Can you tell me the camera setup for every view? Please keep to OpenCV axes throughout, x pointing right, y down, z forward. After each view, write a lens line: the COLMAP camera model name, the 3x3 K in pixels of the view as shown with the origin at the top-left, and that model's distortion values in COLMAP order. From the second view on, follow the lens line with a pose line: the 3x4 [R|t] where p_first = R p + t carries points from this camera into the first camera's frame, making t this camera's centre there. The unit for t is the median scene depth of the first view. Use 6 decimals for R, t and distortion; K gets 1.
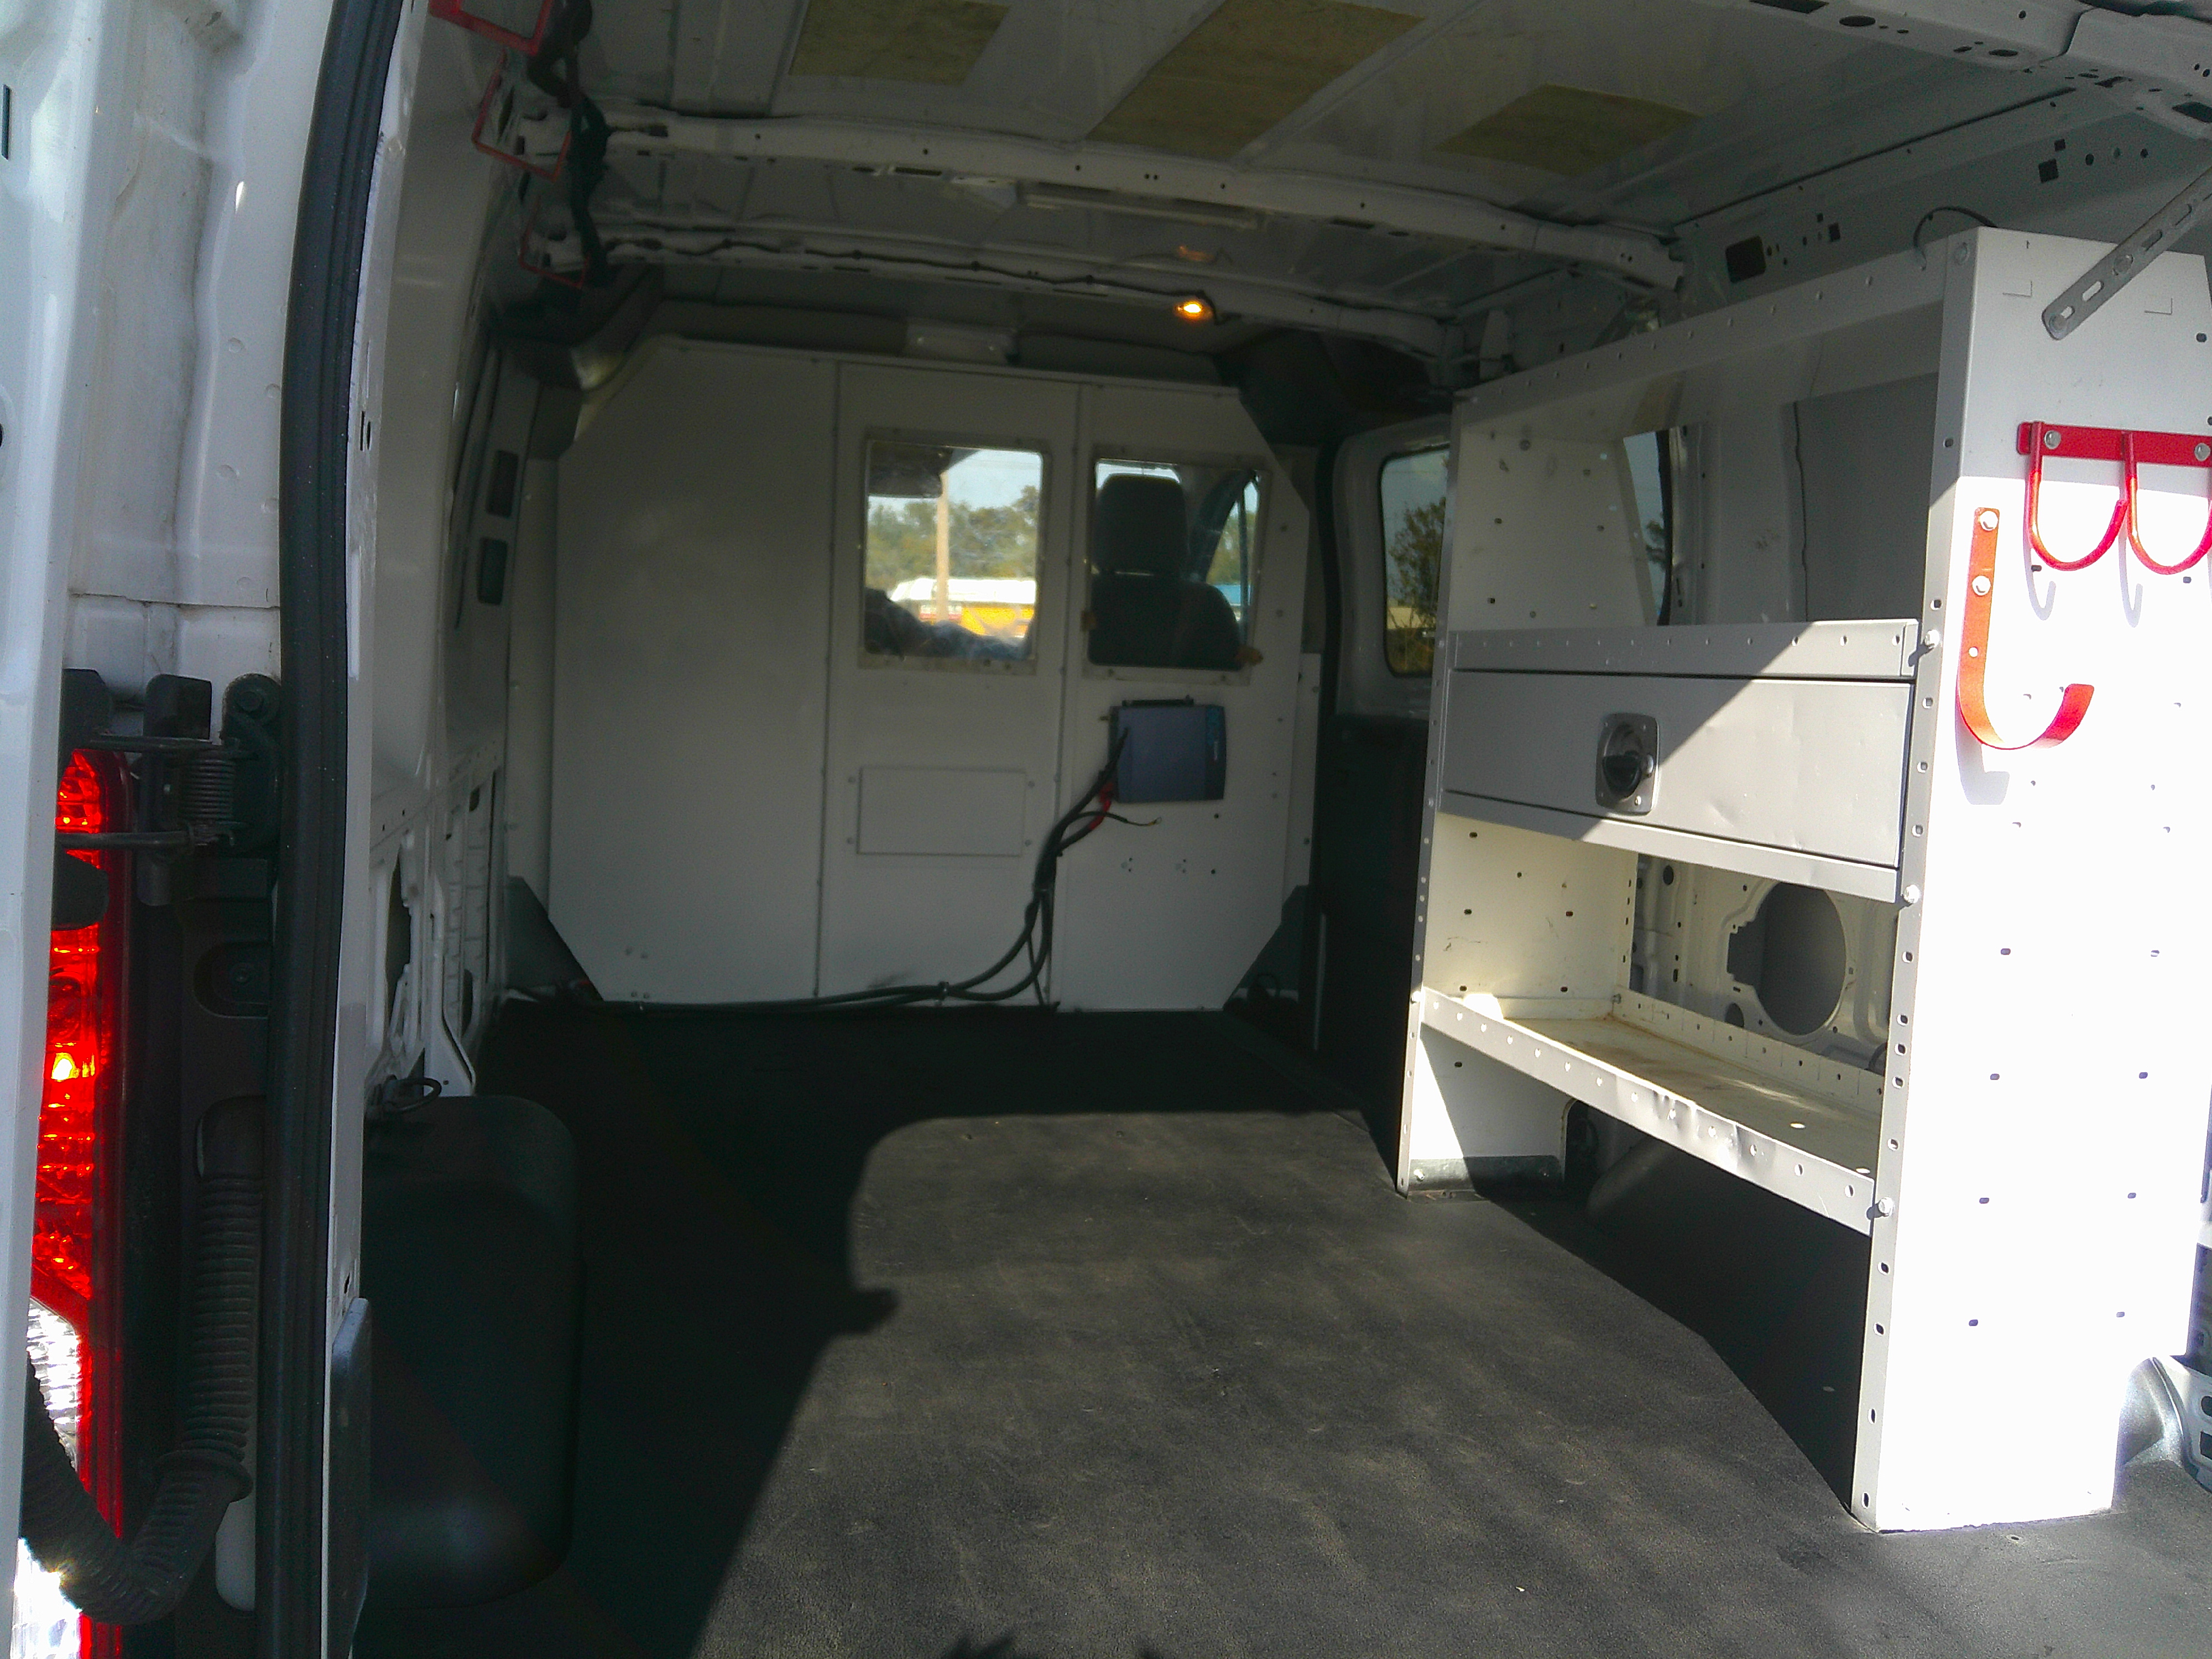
lens RADIAL K [[1860.6, 0, 1040.6], [0, 1860.6, 798.9], [0, 0, 1]] dist [0.105758, -0.170128]
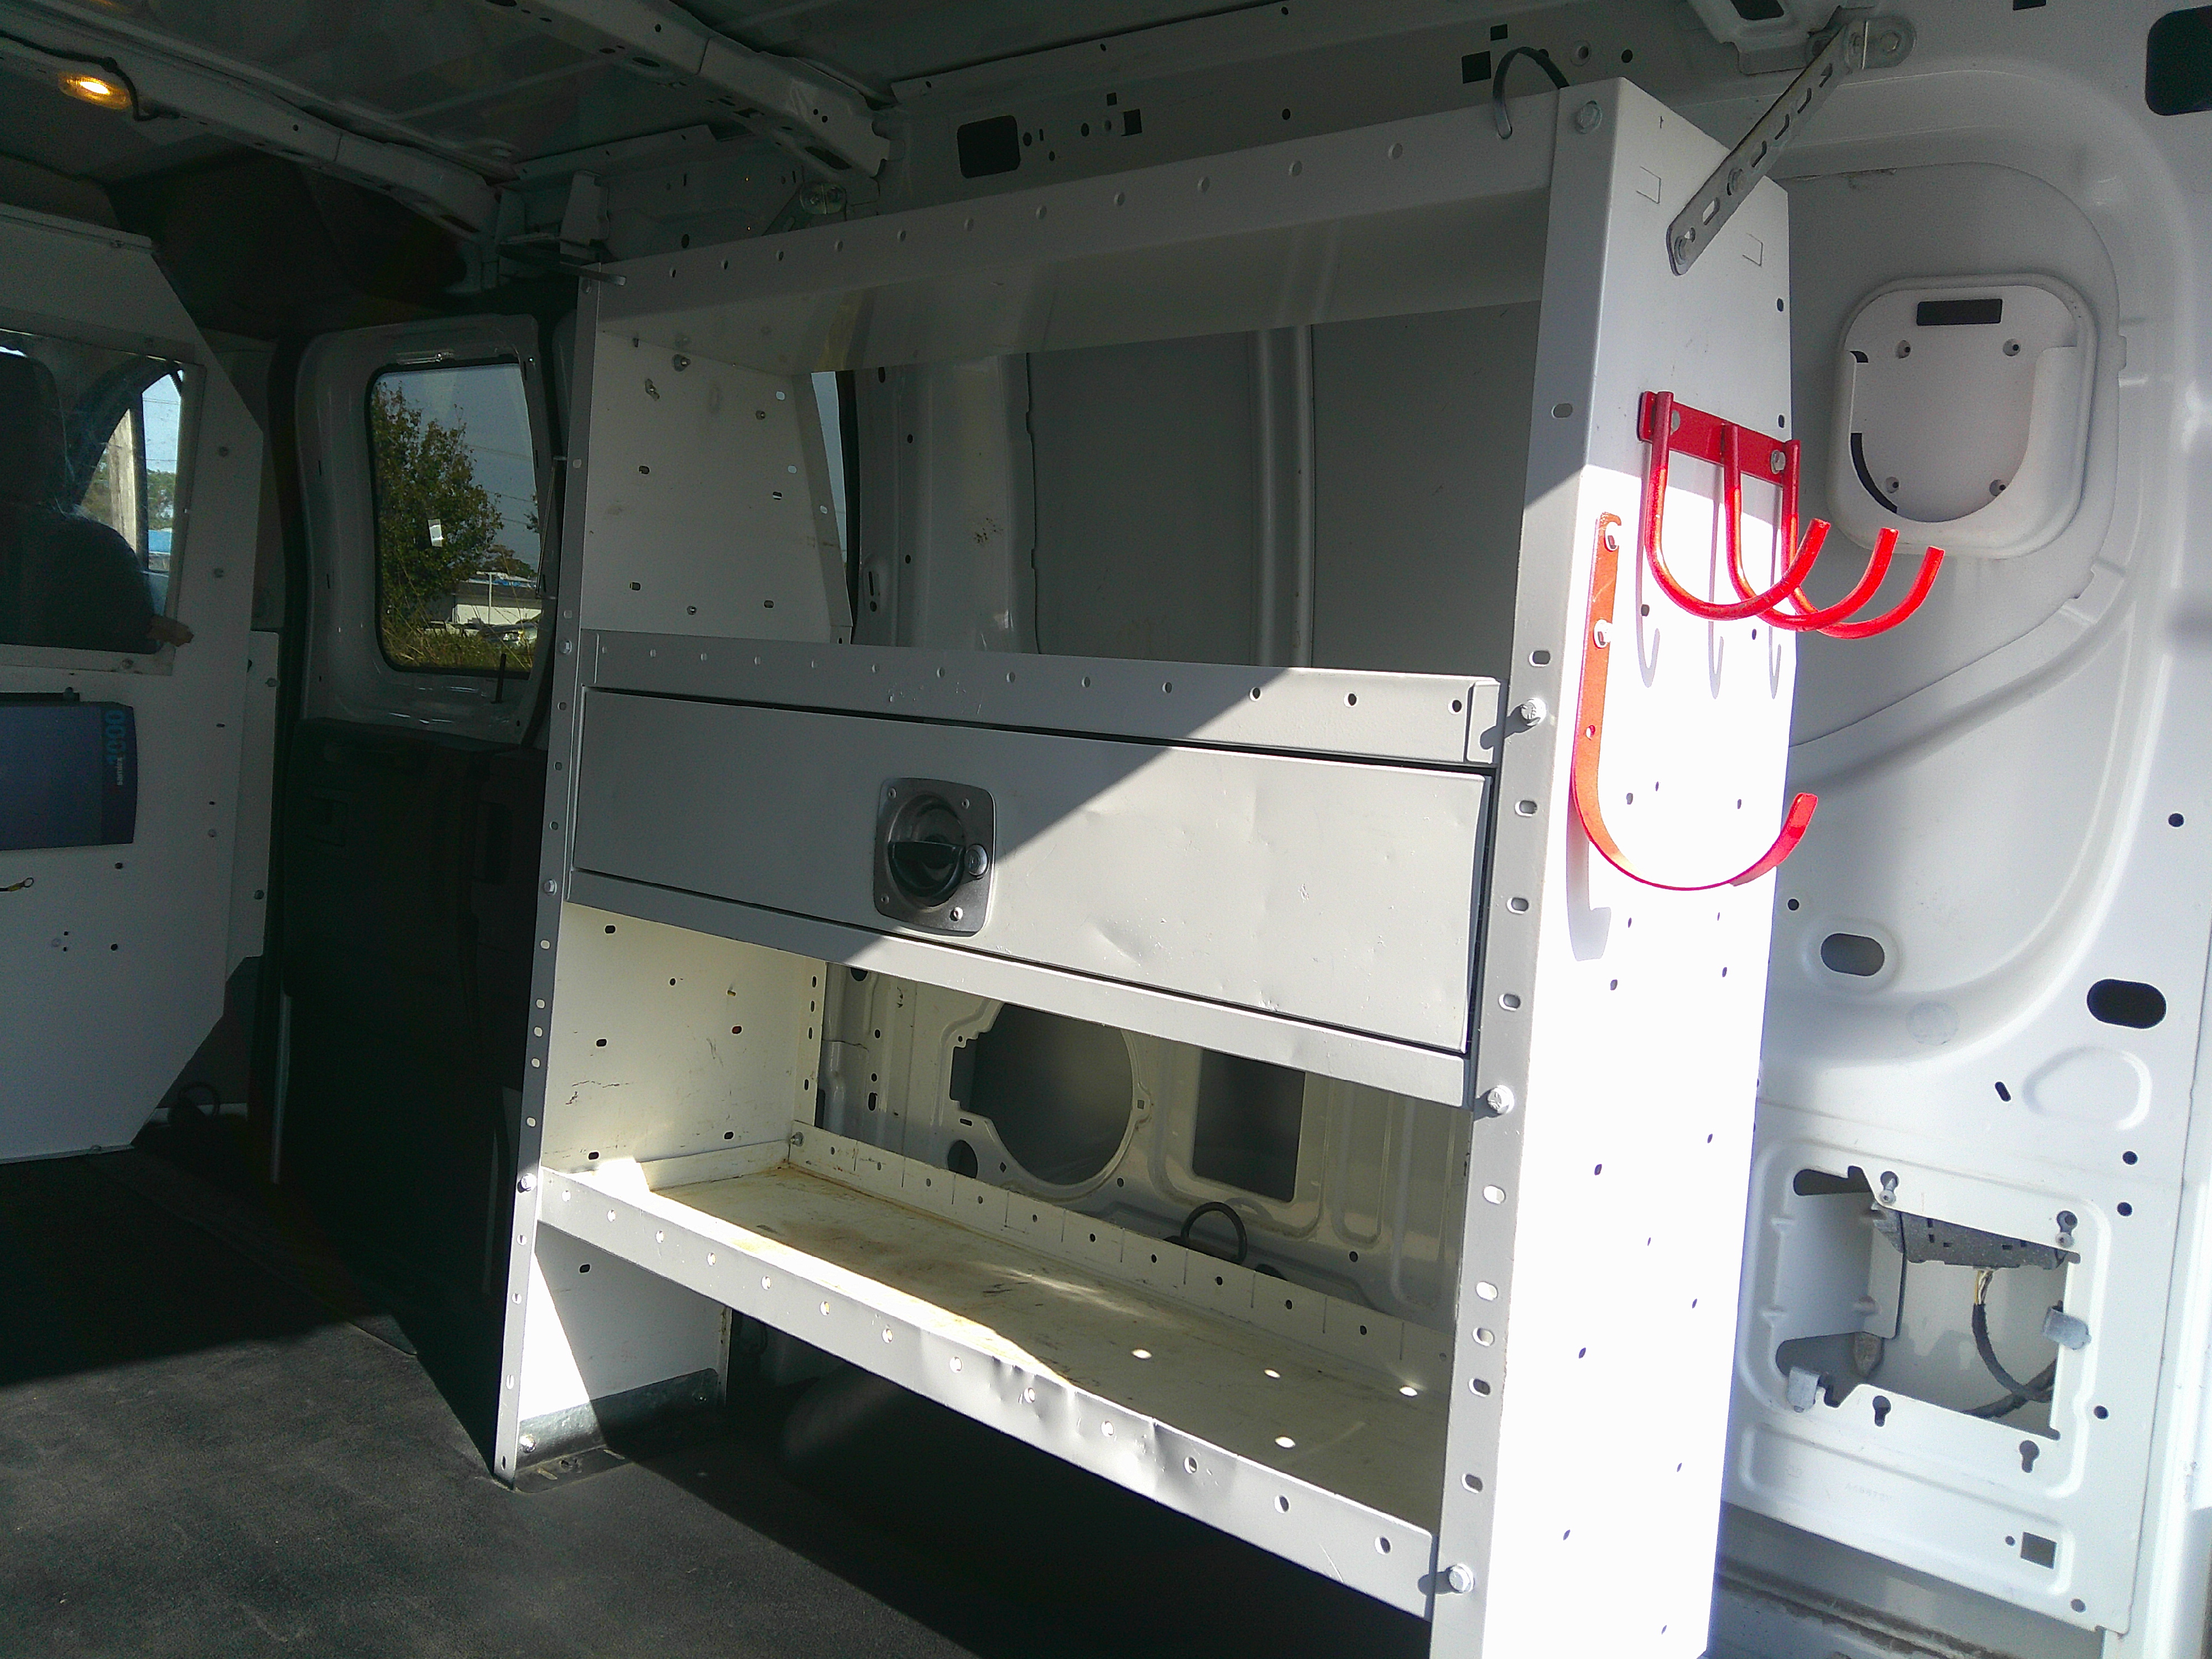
lens RADIAL K [[1864.4, 0, 1161.0], [0, 1864.4, 816.6], [0, 0, 1]] dist [0.094168, -0.150476]
pose [[0.806696, -0.014642, 0.590785, -0.009723], [0.000573, 0.999712, 0.023995, -0.037770], [-0.590966, -0.019018, 0.806472, 0.328396]]
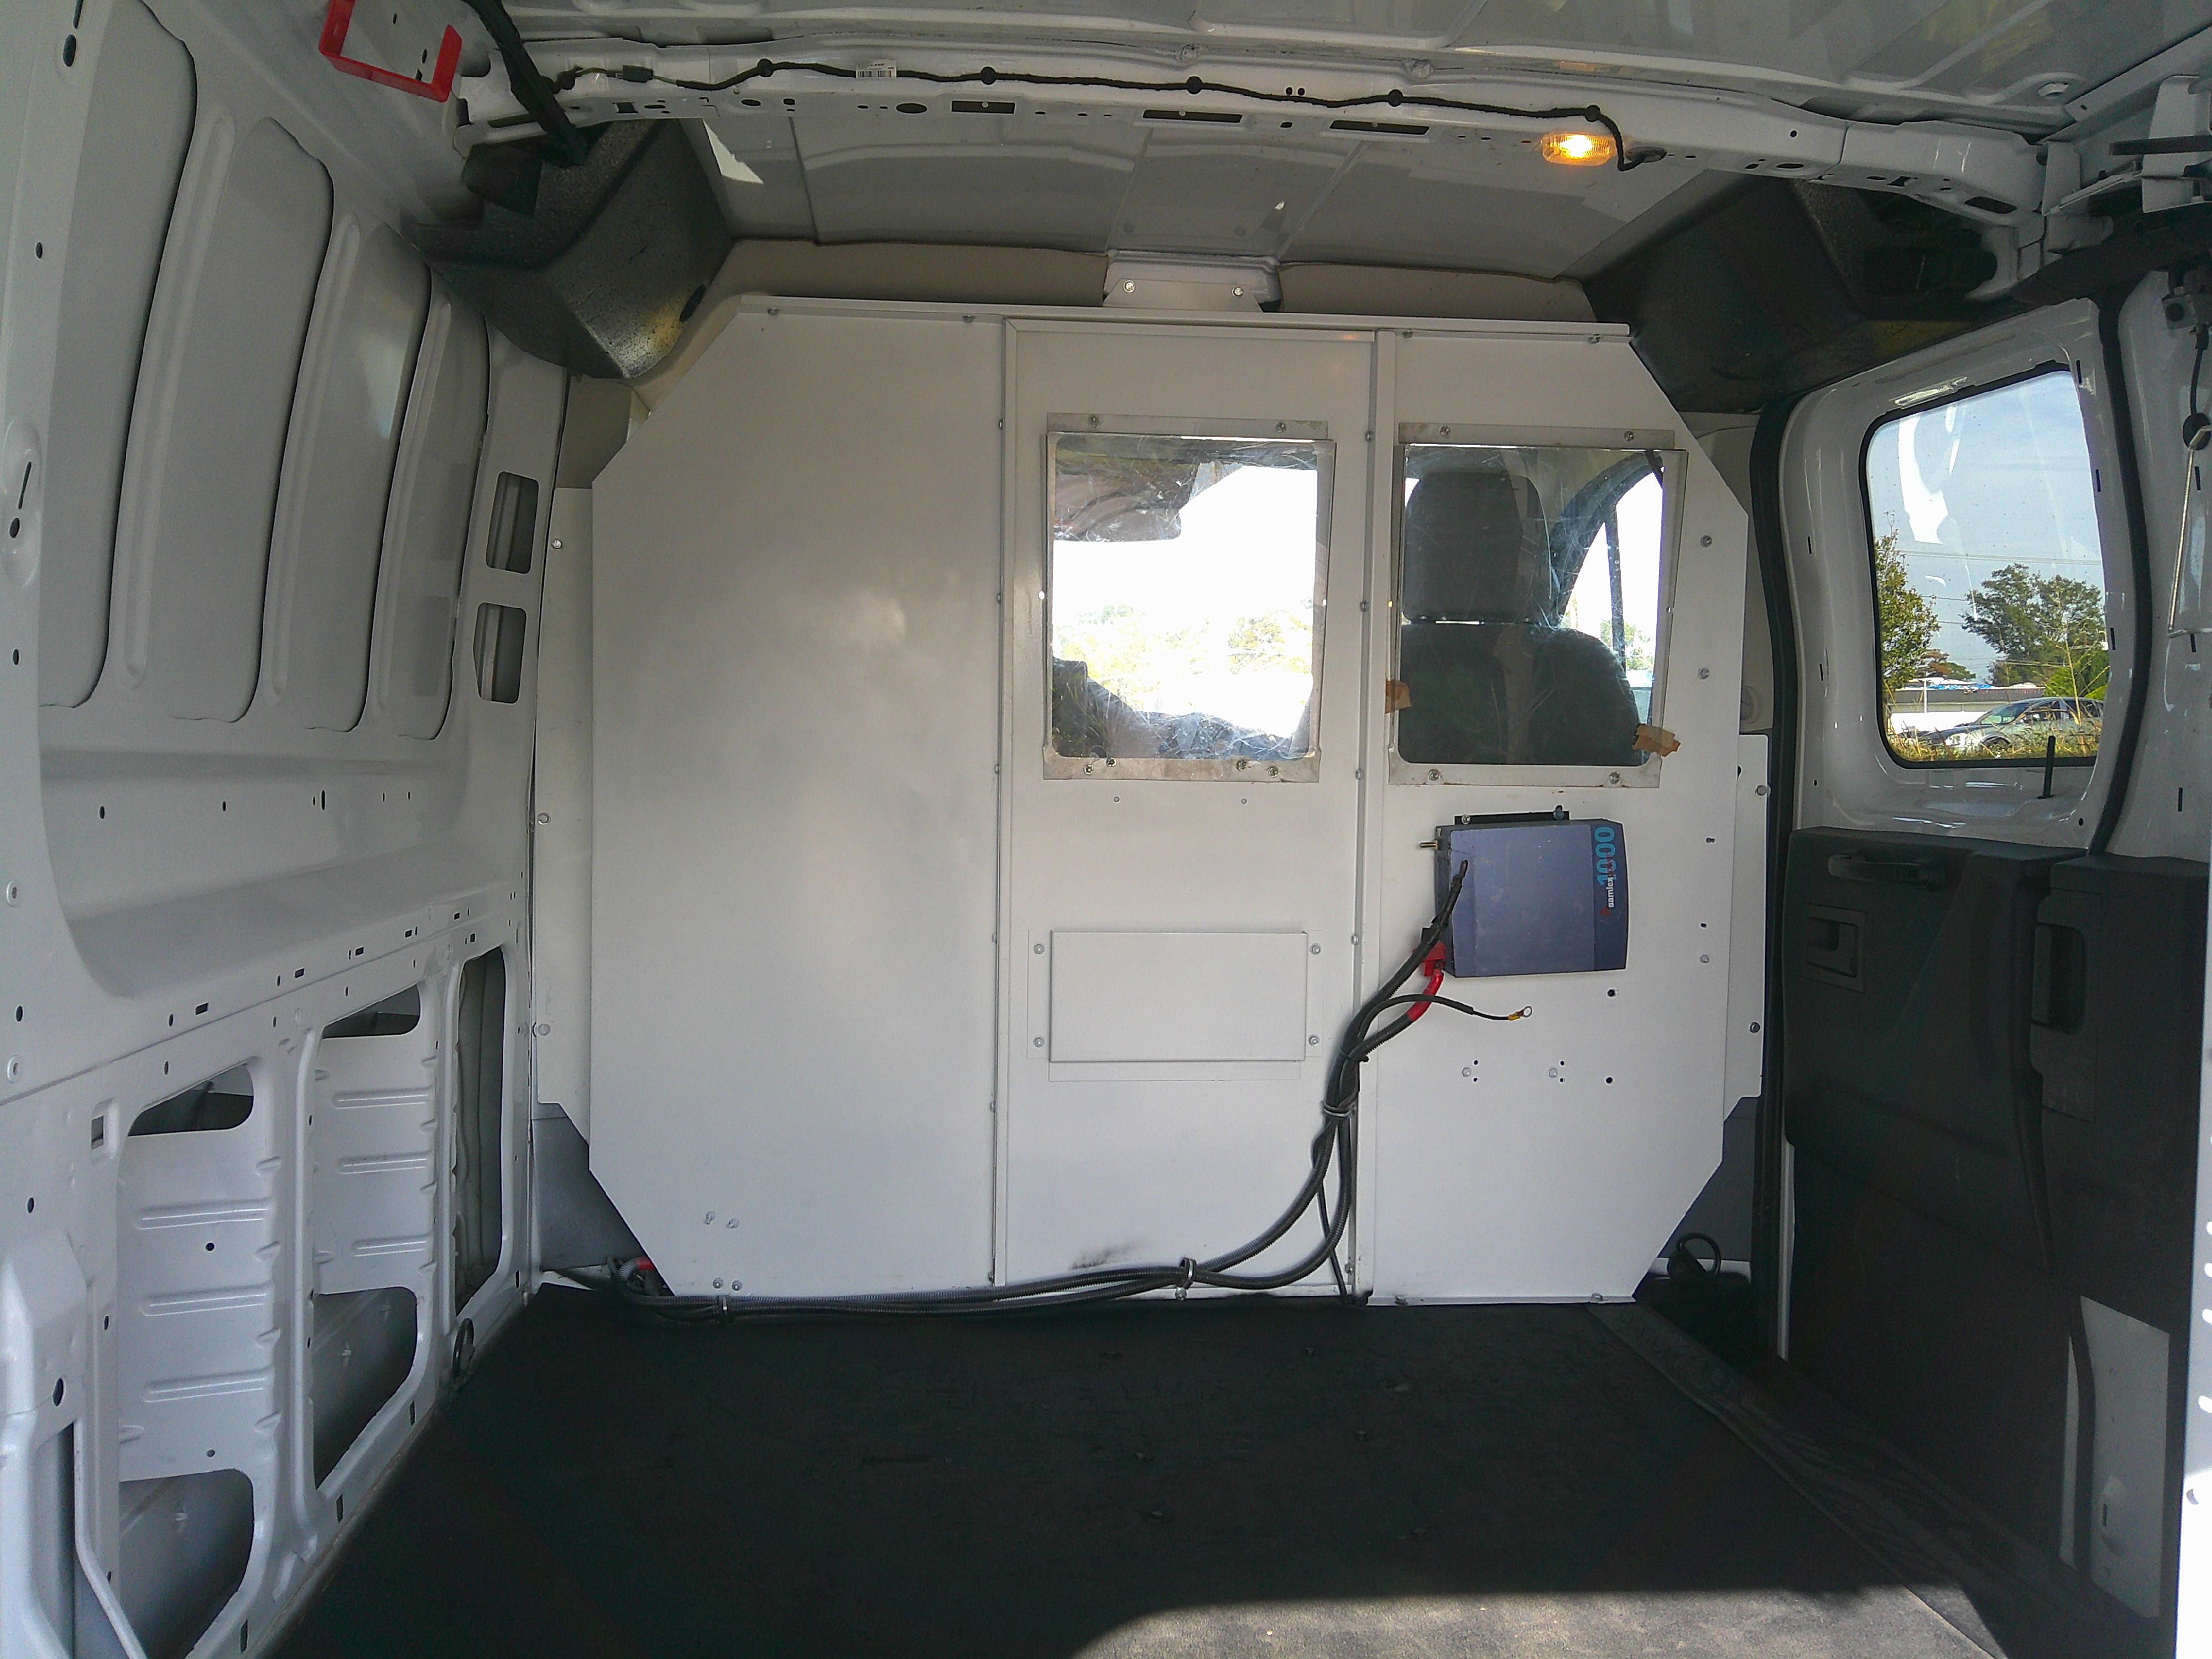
lens RADIAL K [[1860.6, 0, 1040.6], [0, 1860.6, 798.9], [0, 0, 1]] dist [0.105758, -0.170128]
pose [[0.988301, -0.027879, -0.149948, -0.000851], [0.019940, 0.998332, -0.054191, -0.039384], [0.151208, 0.050567, 0.987208, 0.497381]]
